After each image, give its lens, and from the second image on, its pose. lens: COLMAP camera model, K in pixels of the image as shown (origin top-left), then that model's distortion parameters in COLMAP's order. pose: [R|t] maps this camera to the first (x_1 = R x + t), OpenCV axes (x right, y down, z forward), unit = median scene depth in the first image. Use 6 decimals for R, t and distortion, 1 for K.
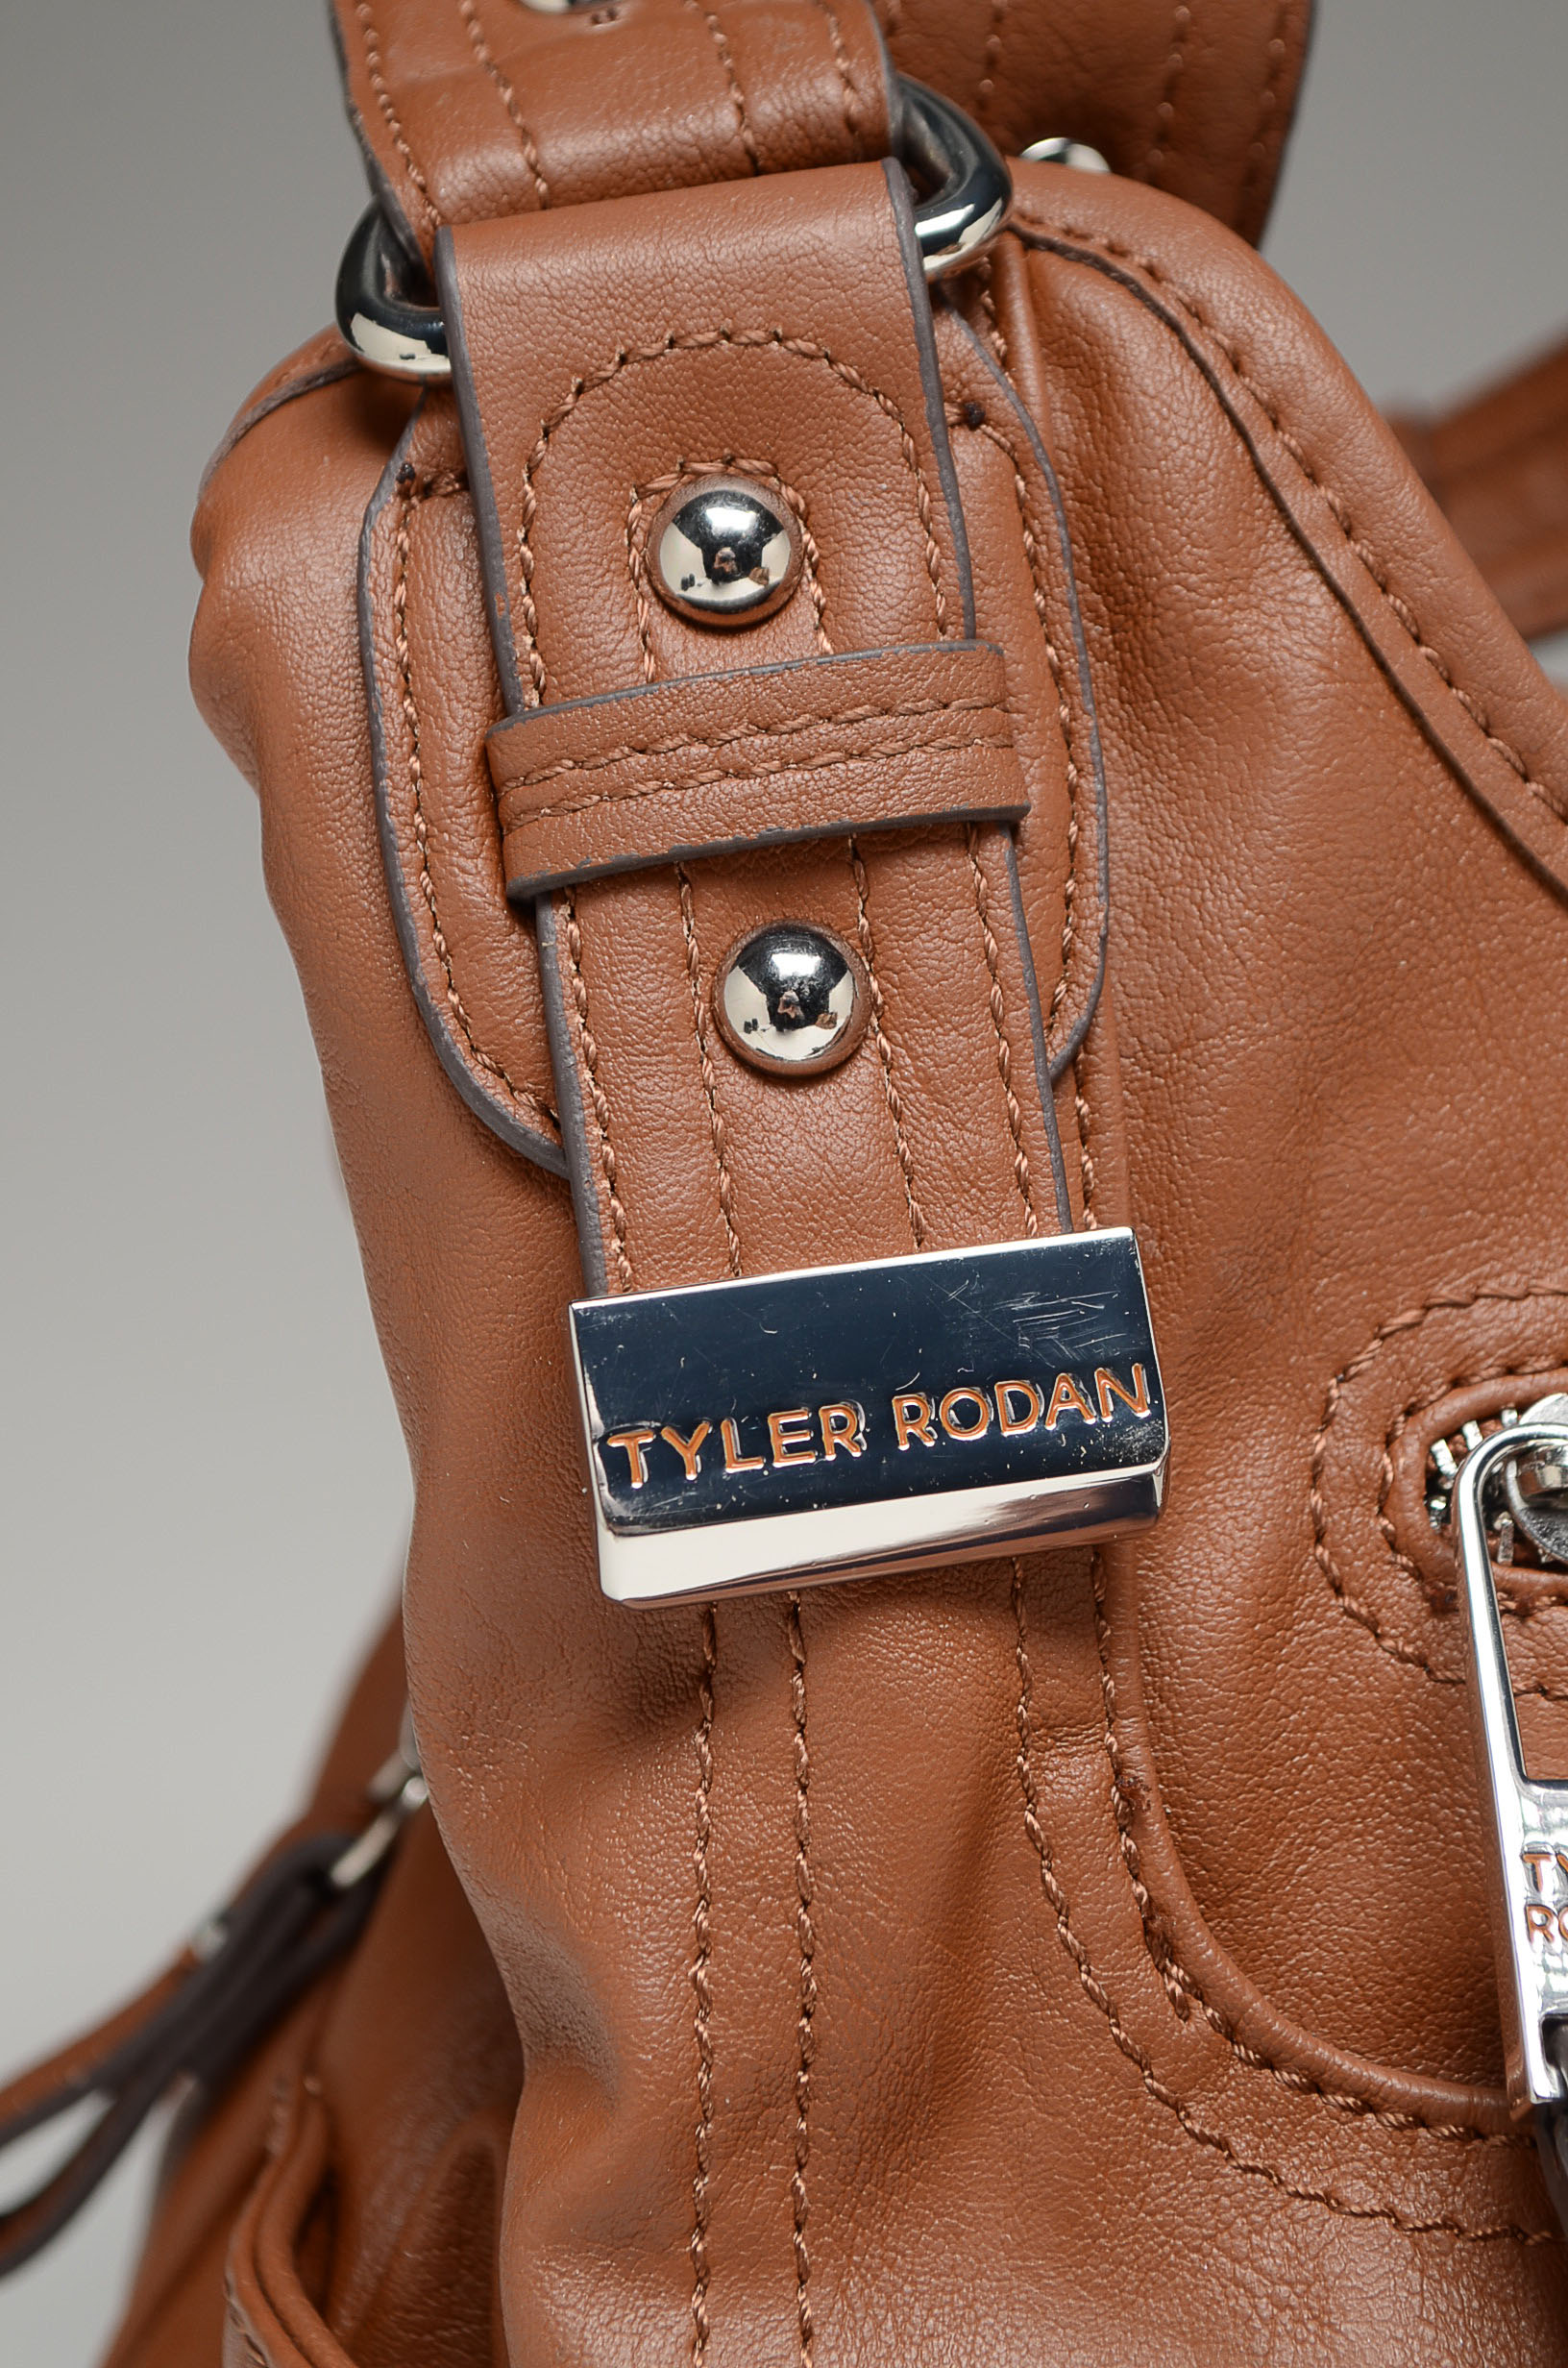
lens RADIAL K [[4875.8, 0, 784.0], [0, 4875.8, 1184.0], [0, 0, 1]] dist [0.006288, 0.042656]
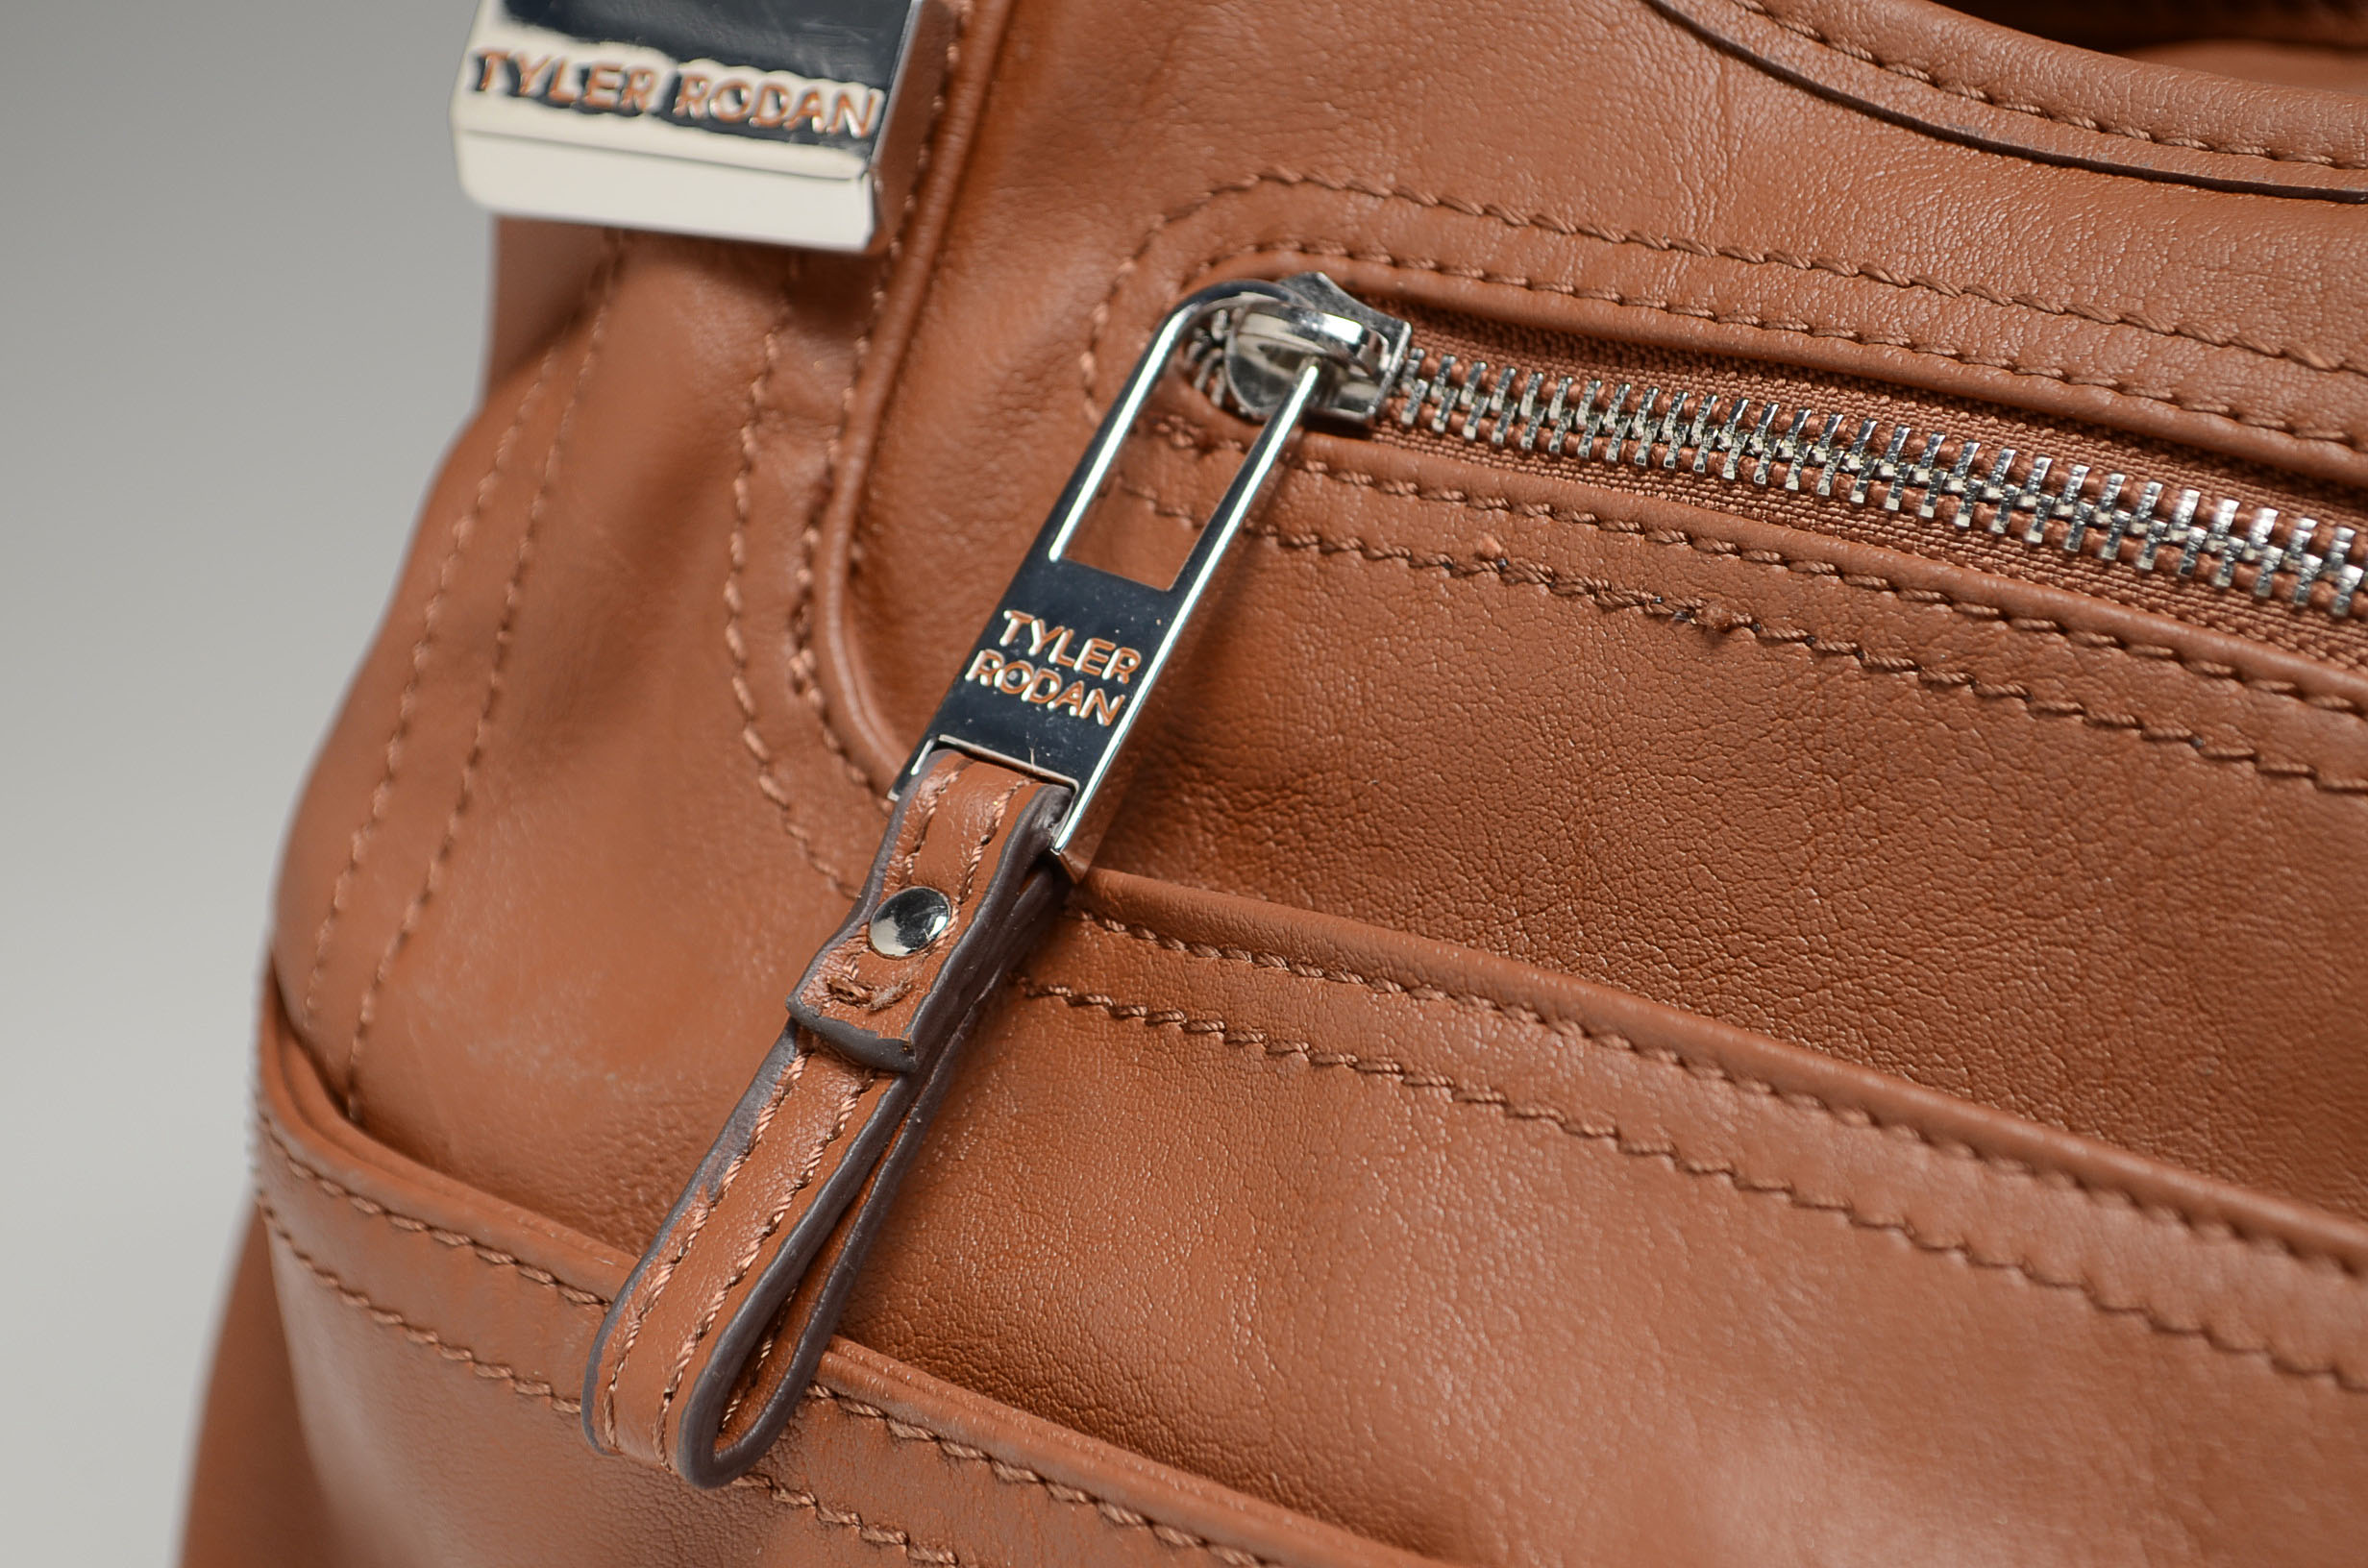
lens RADIAL K [[4875.8, 0, 1184.0], [0, 4875.8, 784.0], [0, 0, 1]] dist [0.006288, 0.042656]
pose [[0.766394, 0.268257, -0.583677, 0.803668], [-0.320826, 0.947035, 0.013996, 0.146422], [0.556516, 0.176533, 0.811865, 0.149159]]
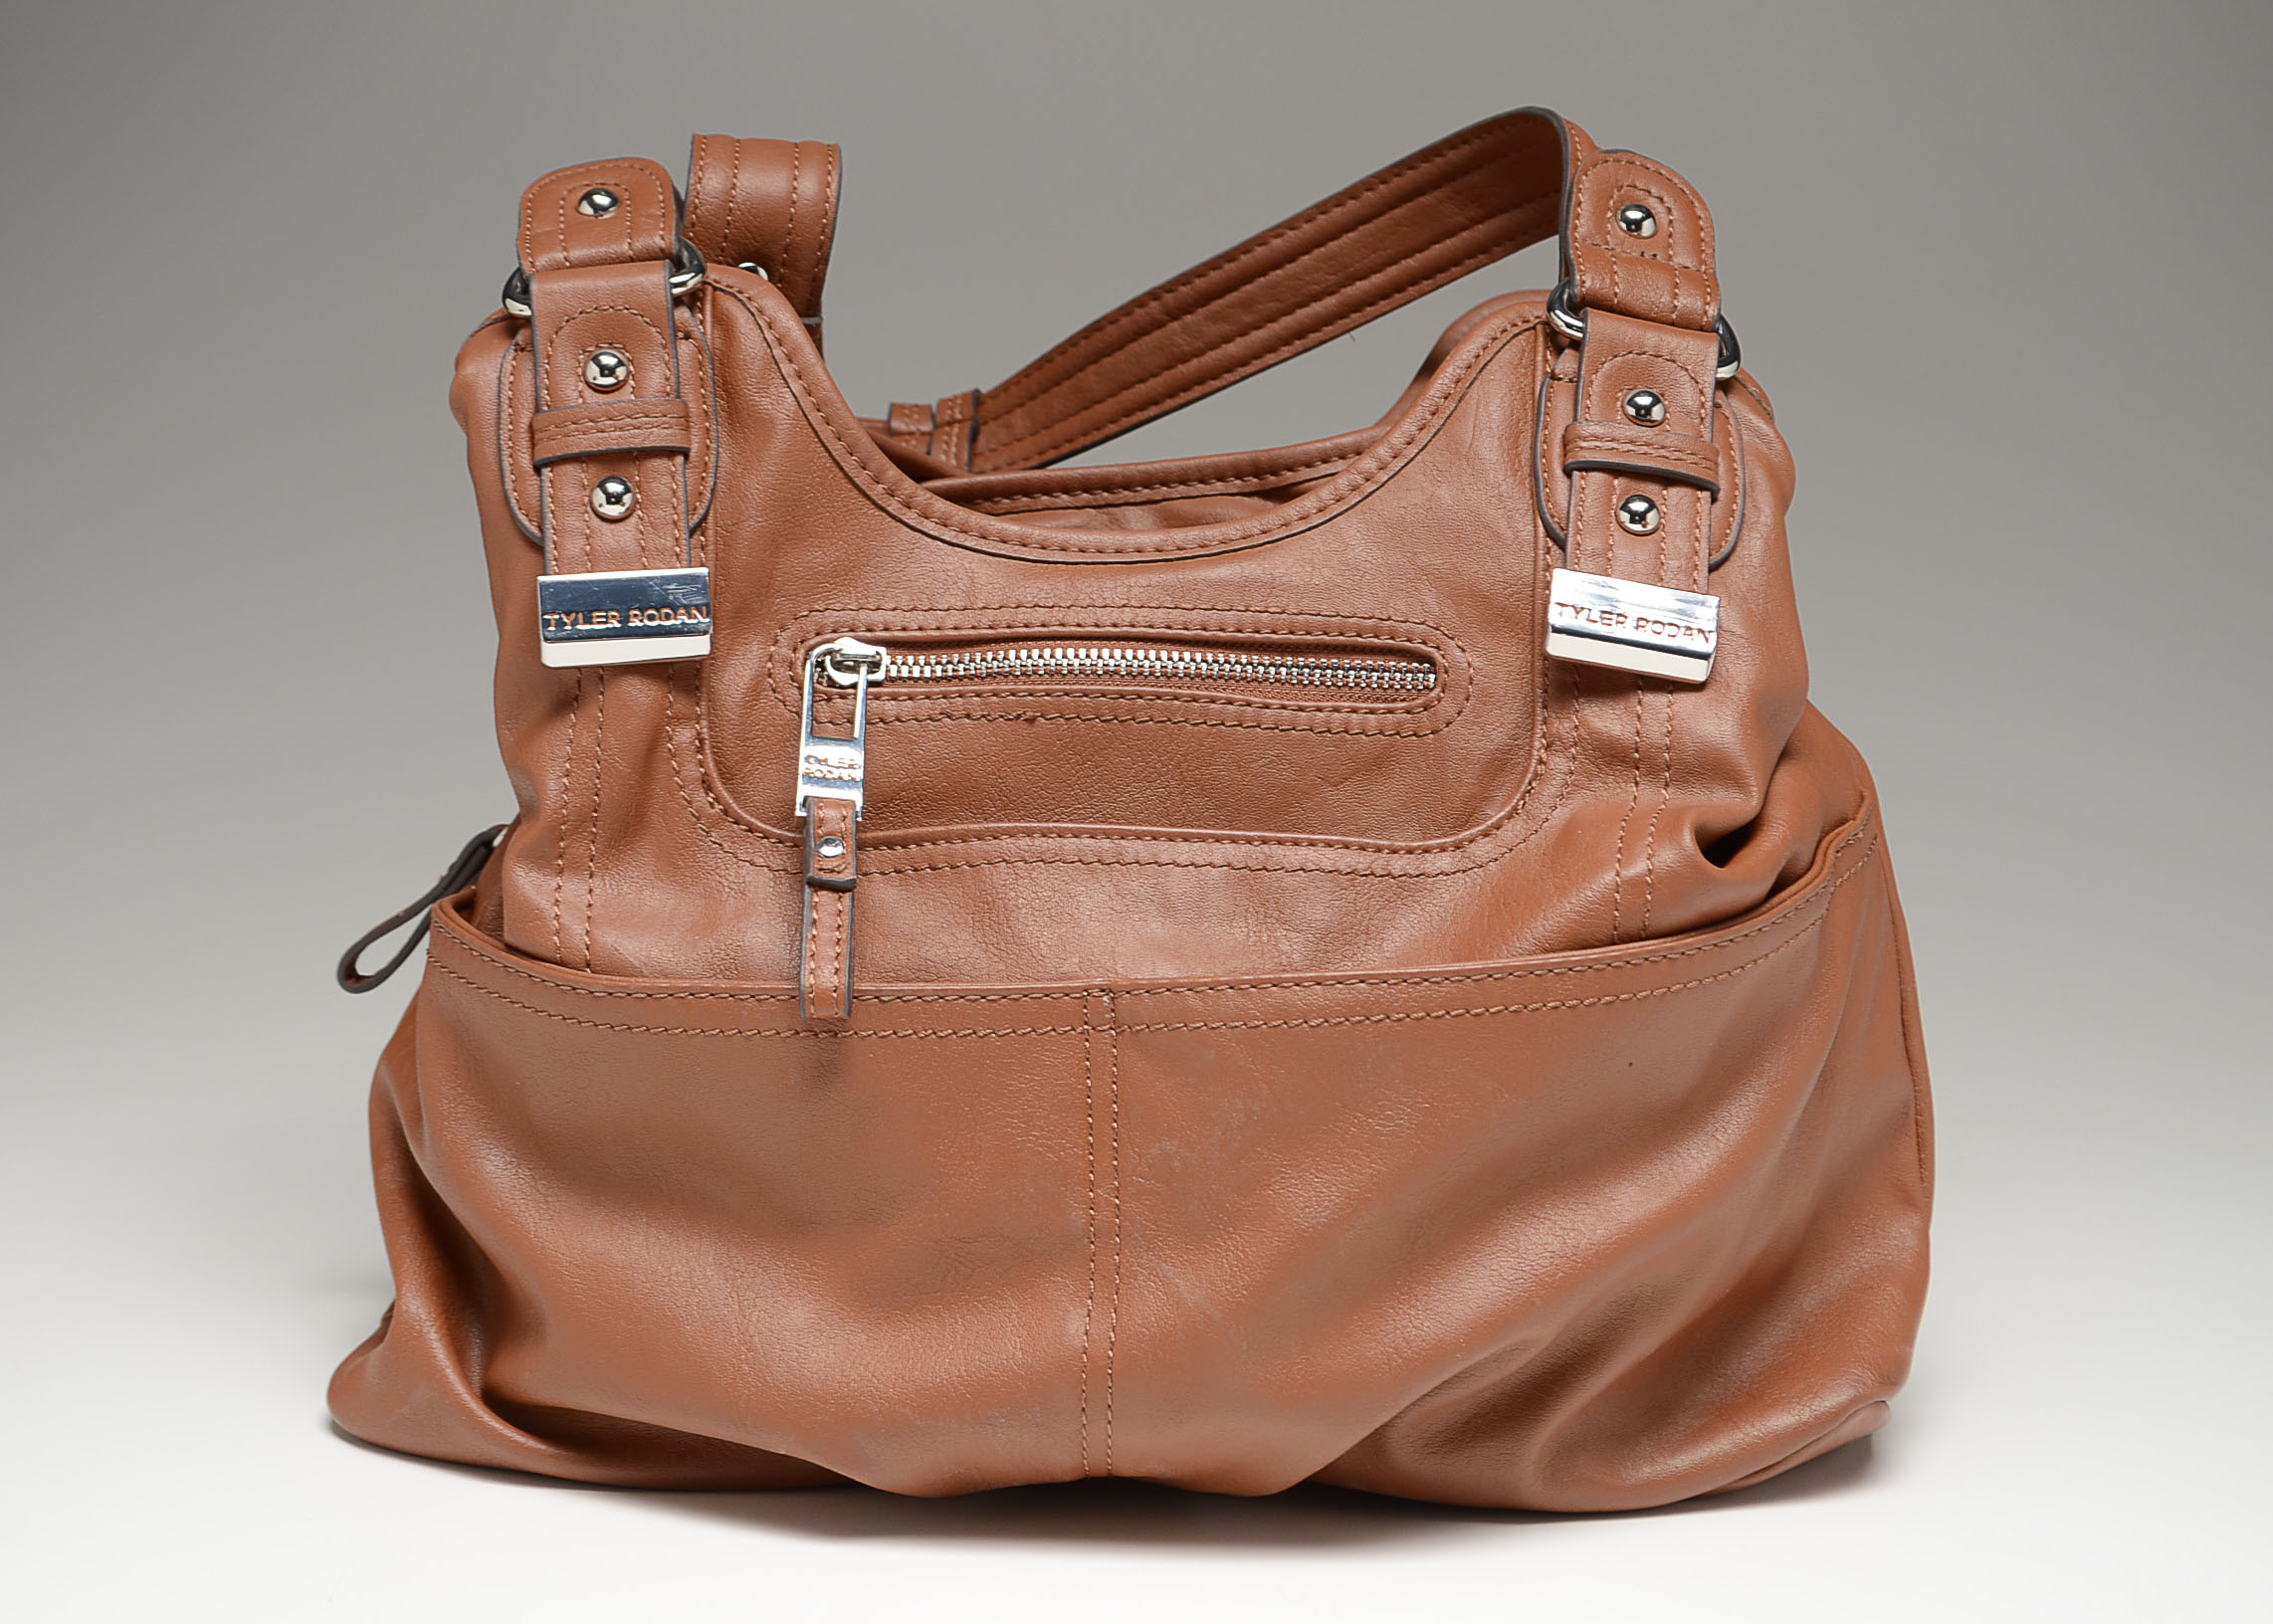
lens RADIAL K [[3840.2, 0, 1136.5], [0, 3840.2, 812.0], [0, 0, 1]] dist [-0.017713, 0.001016]
pose [[0.998319, 0.054230, -0.020463, 0.424623], [-0.056041, 0.993217, -0.101876, 0.423961], [0.014800, 0.102852, 0.994587, -1.603600]]
